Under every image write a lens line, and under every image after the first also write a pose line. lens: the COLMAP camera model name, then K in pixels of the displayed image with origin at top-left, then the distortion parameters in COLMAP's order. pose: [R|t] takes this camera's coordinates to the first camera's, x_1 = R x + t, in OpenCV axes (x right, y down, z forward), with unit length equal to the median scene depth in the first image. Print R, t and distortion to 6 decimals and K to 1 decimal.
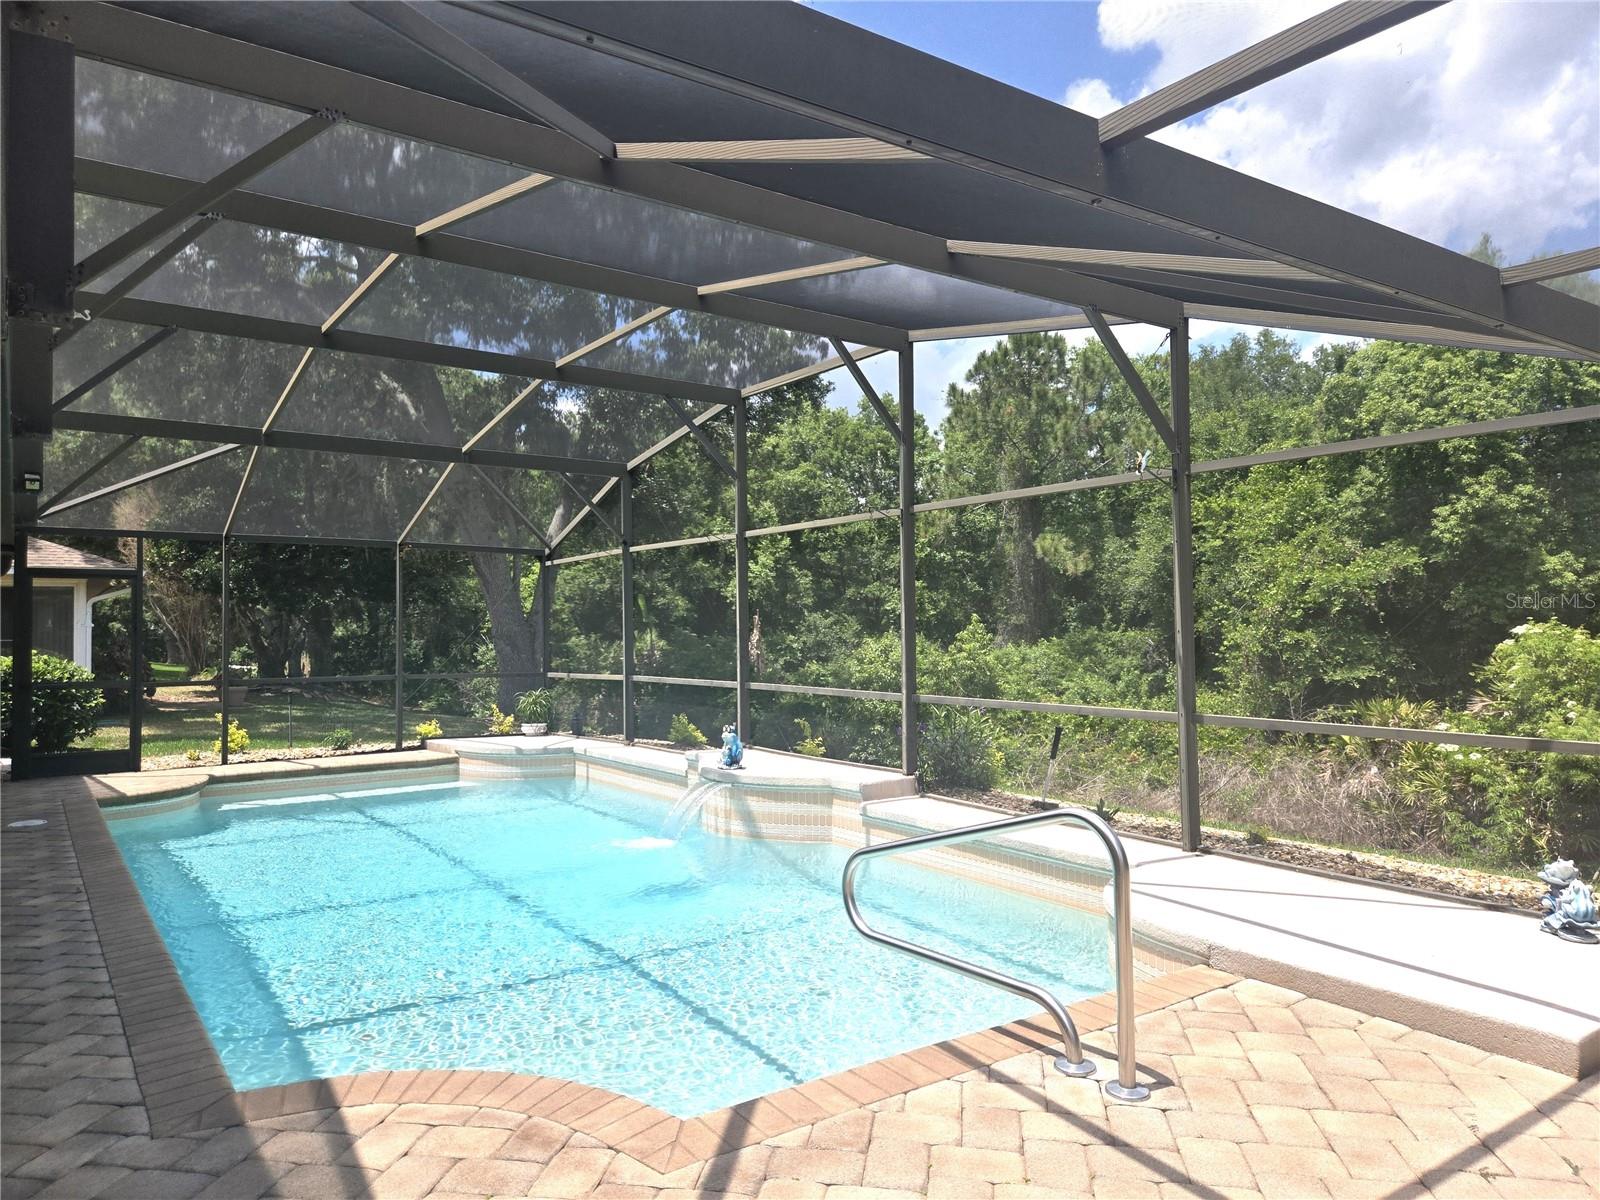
lens RADIAL K [[1069.5, 0, 804.5], [0, 1069.5, 607.1], [0, 0, 1]] dist [0.066086, -0.058749]
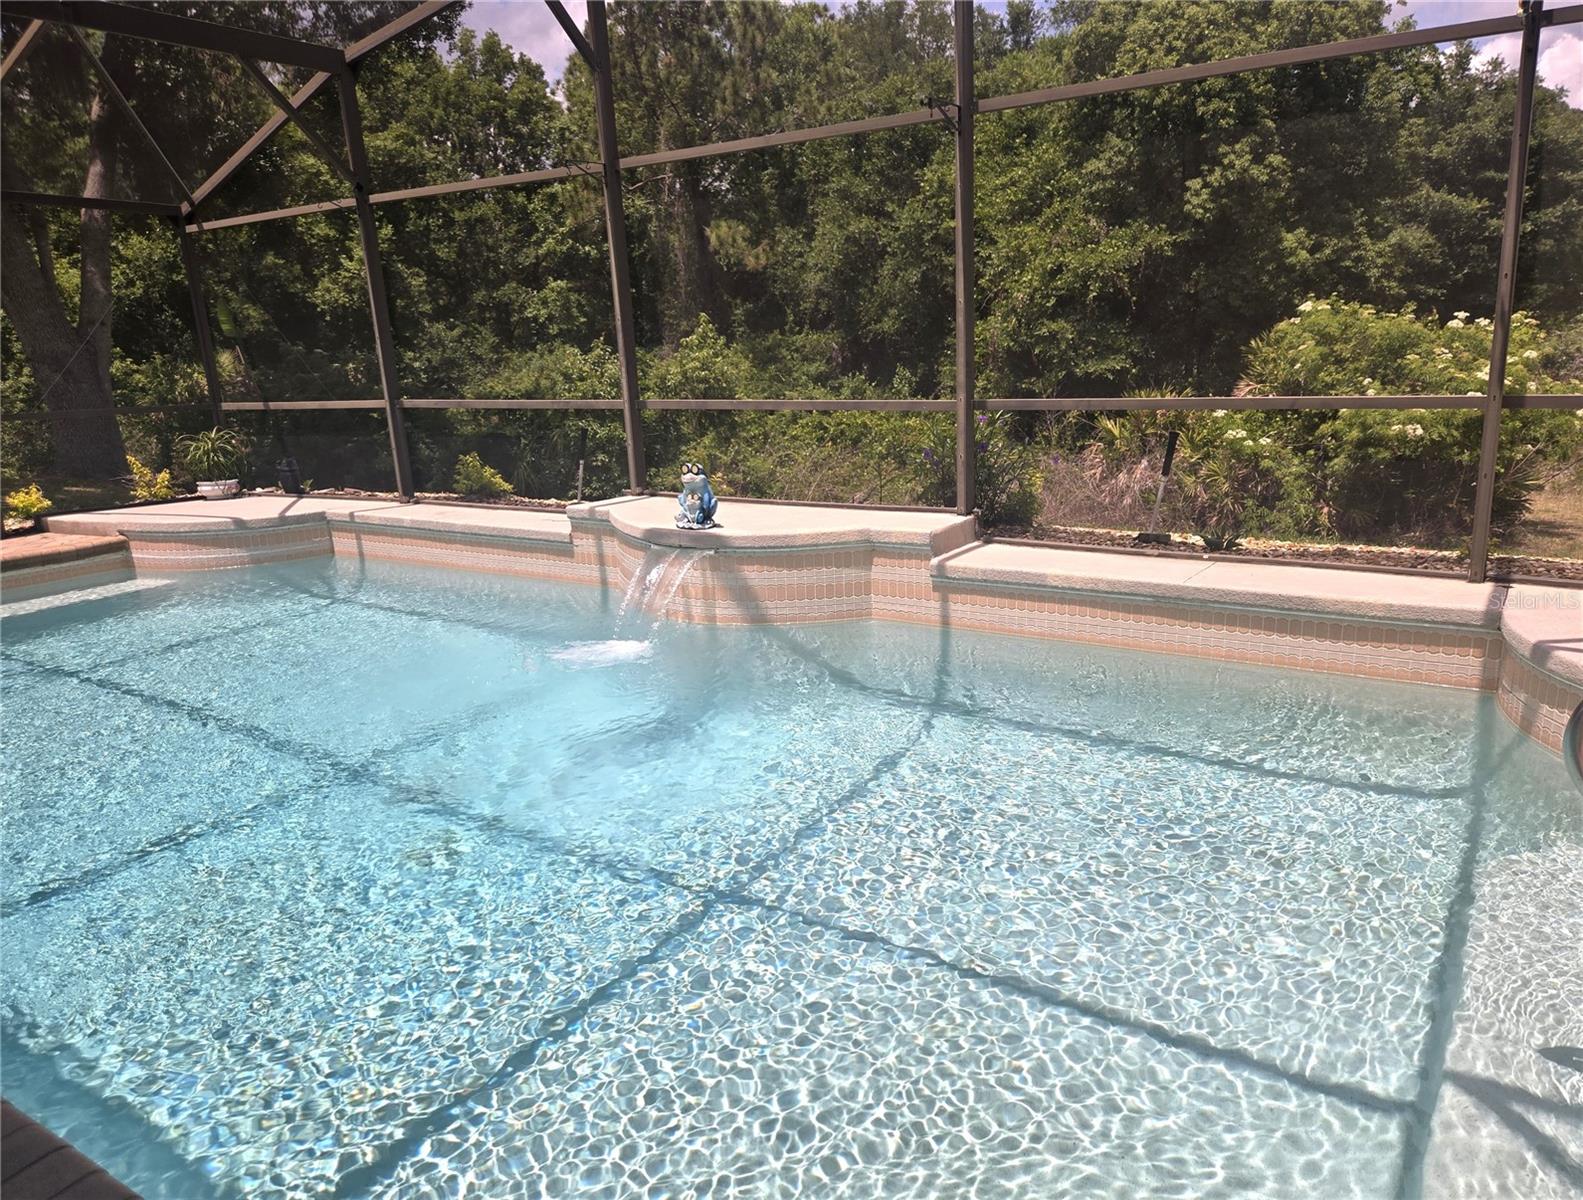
lens RADIAL K [[1107.6, 0, 811.4], [0, 1107.6, 629.4], [0, 0, 1]] dist [0.056673, -0.046677]
pose [[0.929673, -0.121707, 0.347701, -0.109267], [0.023995, 0.961850, 0.272523, 0.010590], [-0.367604, -0.245014, 0.897126, 0.143939]]
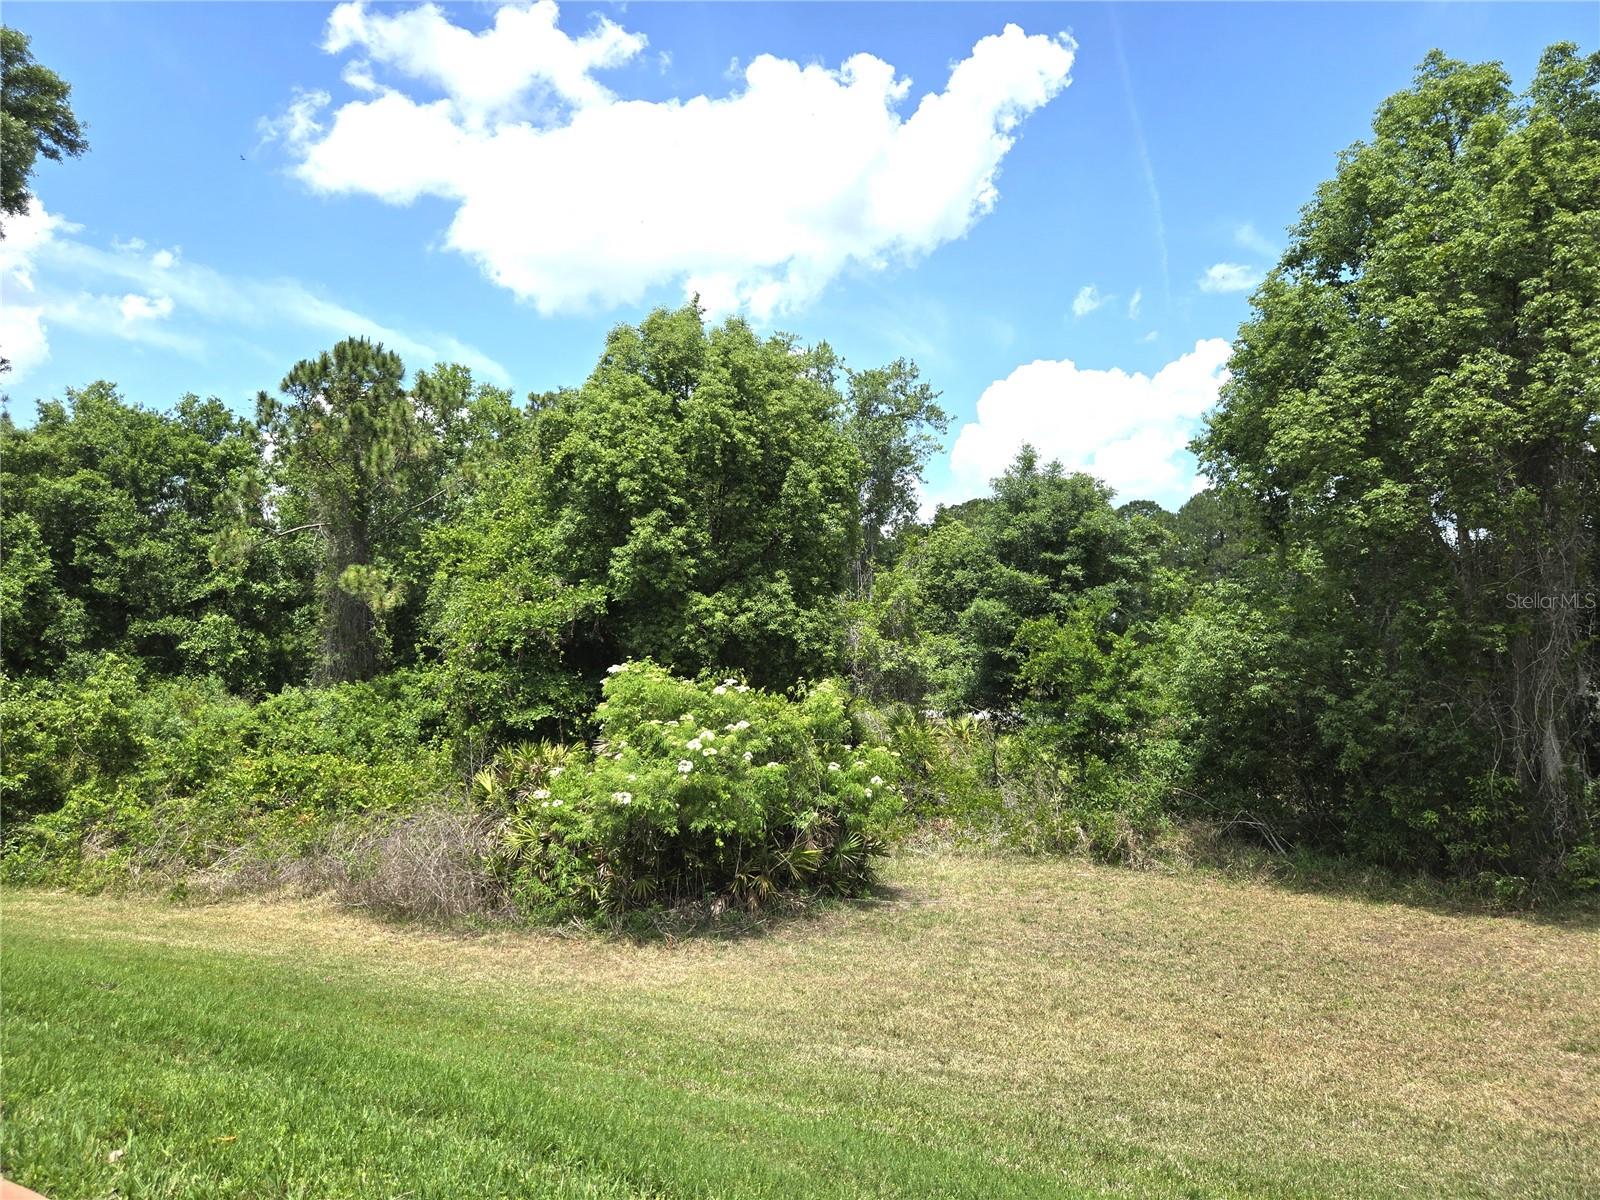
lens RADIAL K [[1069.5, 0, 784.4], [0, 1069.5, 587.5], [0, 0, 1]] dist [0.066086, -0.058749]
pose [[0.901733, 0.031069, 0.431176, 0.290661], [-0.006628, 0.998290, -0.058073, 0.001938], [-0.432244, 0.049508, 0.900397, 0.040881]]
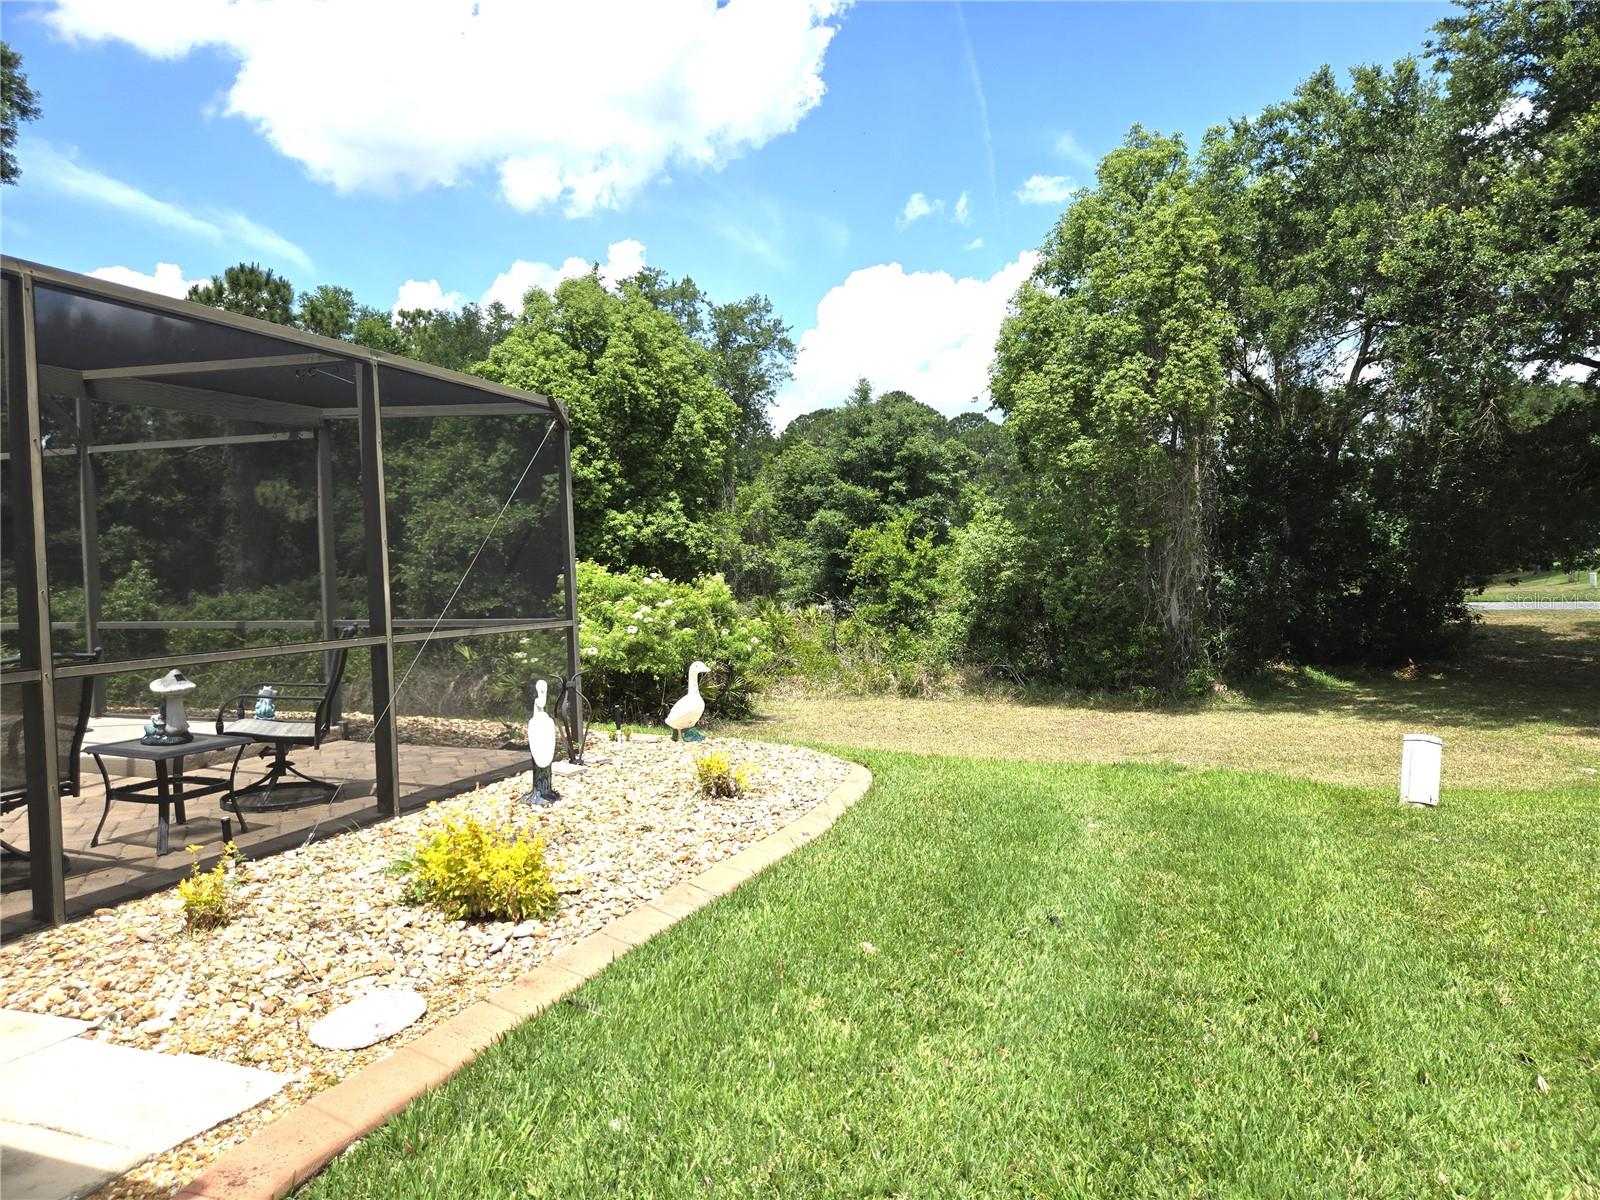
lens RADIAL K [[1069.5, 0, 794.1], [0, 1069.5, 625.8], [0, 0, 1]] dist [0.066086, -0.058749]
pose [[0.819732, -0.041810, 0.571219, 0.080432], [0.005752, 0.997883, 0.064785, 0.007313], [-0.572719, -0.049821, 0.818237, -0.227636]]
